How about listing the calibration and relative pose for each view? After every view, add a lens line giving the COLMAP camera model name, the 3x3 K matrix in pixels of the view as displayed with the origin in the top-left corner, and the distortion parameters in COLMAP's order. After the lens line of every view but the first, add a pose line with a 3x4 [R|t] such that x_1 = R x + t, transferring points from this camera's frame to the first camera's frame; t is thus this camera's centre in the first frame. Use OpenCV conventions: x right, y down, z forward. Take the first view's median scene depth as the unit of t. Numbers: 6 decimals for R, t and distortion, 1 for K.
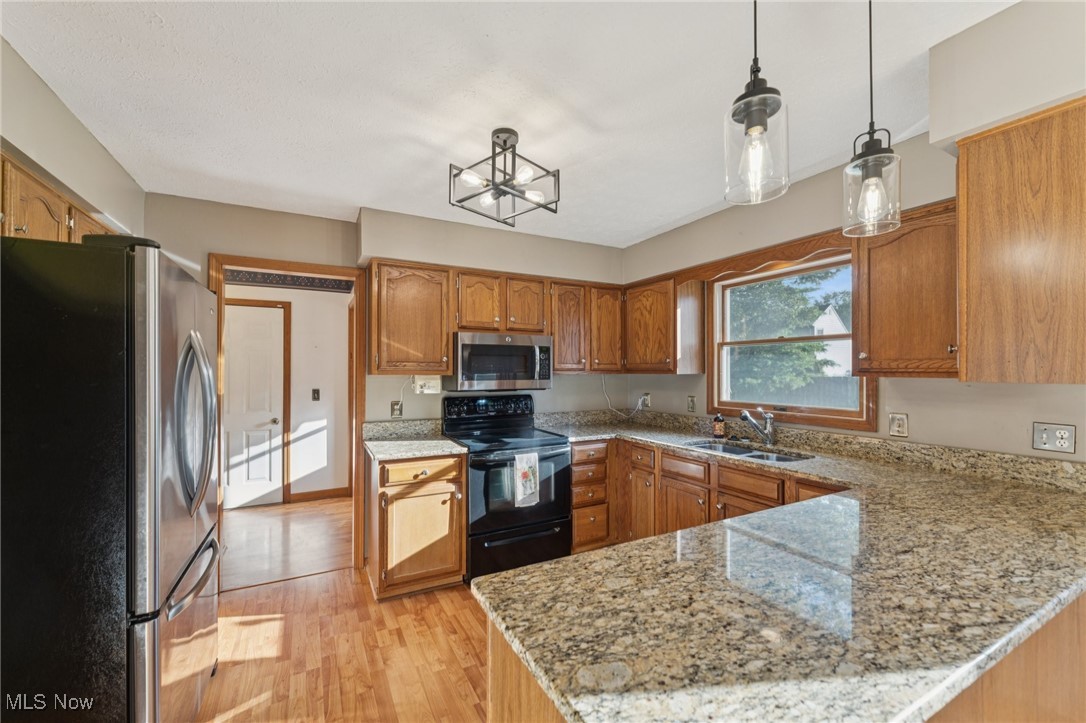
lens RADIAL K [[435.6, 0, 542.1], [0, 435.6, 370.9], [0, 0, 1]] dist [-0.003871, 0.001962]
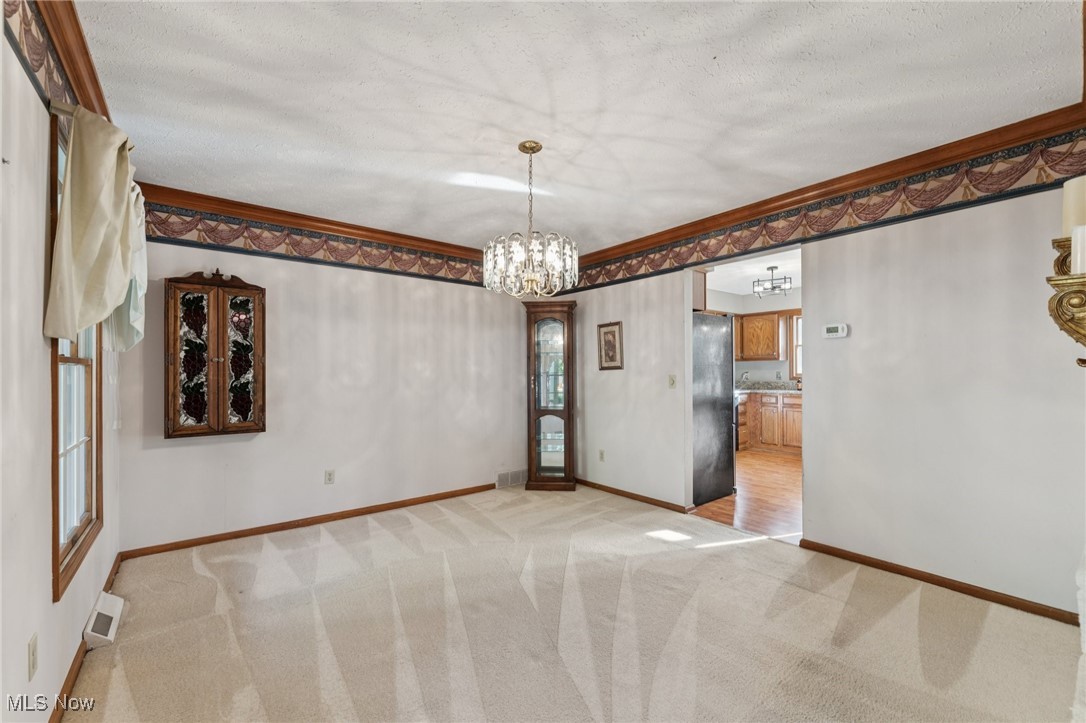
lens RADIAL K [[435.6, 0, 545.9], [0, 435.6, 370.9], [0, 0, 1]] dist [-0.003871, 0.001962]
pose [[0.981001, -0.003347, 0.193975, -1.246629], [0.003764, 0.999991, -0.001777, 0.060614], [-0.193968, 0.002474, 0.981005, -0.853158]]
